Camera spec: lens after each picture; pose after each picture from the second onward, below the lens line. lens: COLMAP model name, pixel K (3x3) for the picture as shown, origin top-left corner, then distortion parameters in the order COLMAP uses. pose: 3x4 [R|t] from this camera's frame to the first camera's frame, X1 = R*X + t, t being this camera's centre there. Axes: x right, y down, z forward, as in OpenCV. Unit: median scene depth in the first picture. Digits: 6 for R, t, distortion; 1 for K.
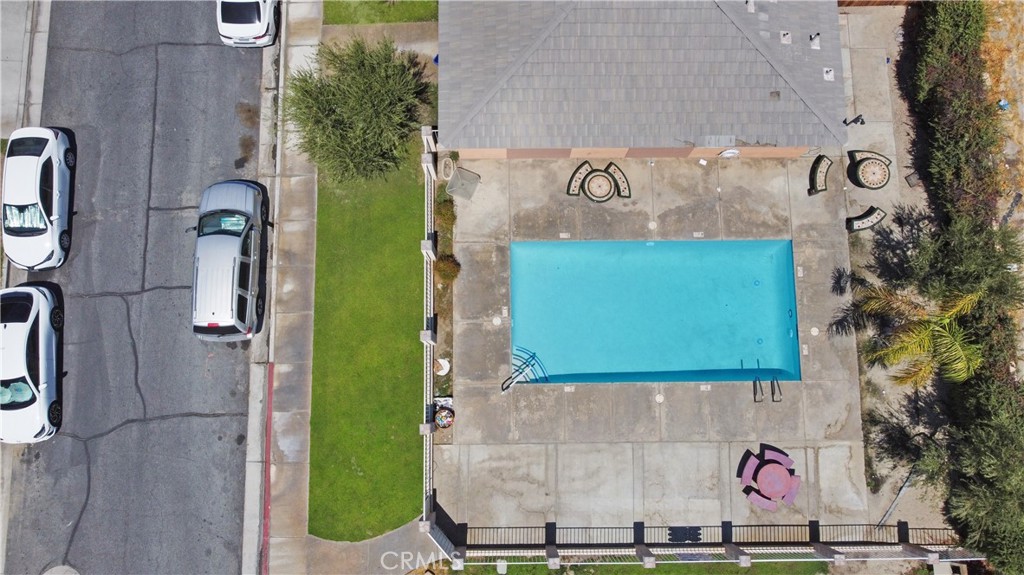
lens RADIAL K [[771.9, 0, 512.0], [0, 771.9, 287.5], [0, 0, 1]] dist [-0.002174, -0.002415]
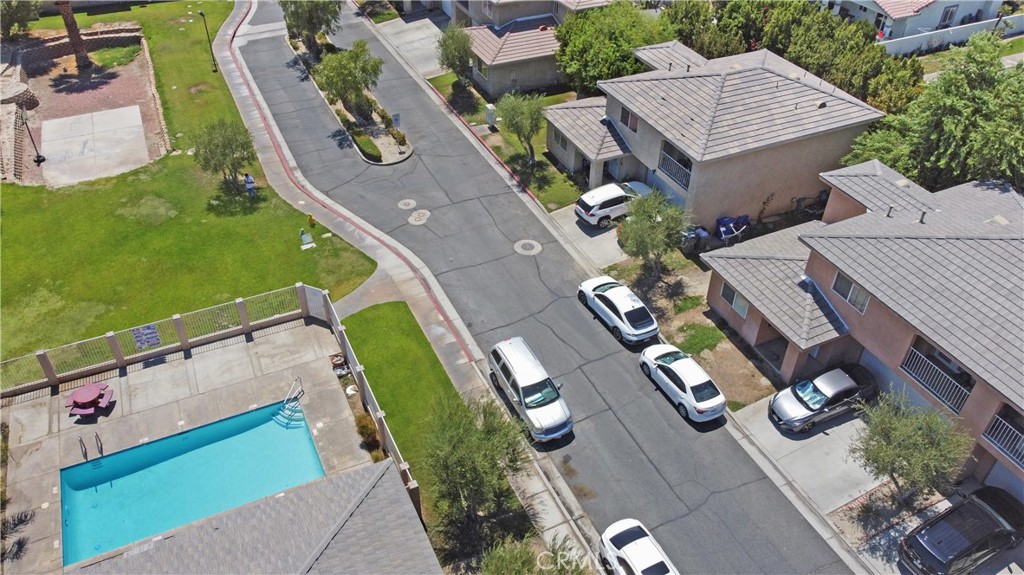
lens RADIAL K [[783.5, 0, 512.0], [0, 783.5, 282.1], [0, 0, 1]] dist [-0.000125, -0.001223]
pose [[-0.907118, 0.248602, -0.339608, 0.074232], [-0.418487, -0.446908, 0.790659, -1.016141], [0.044786, 0.859343, 0.509435, 0.148094]]
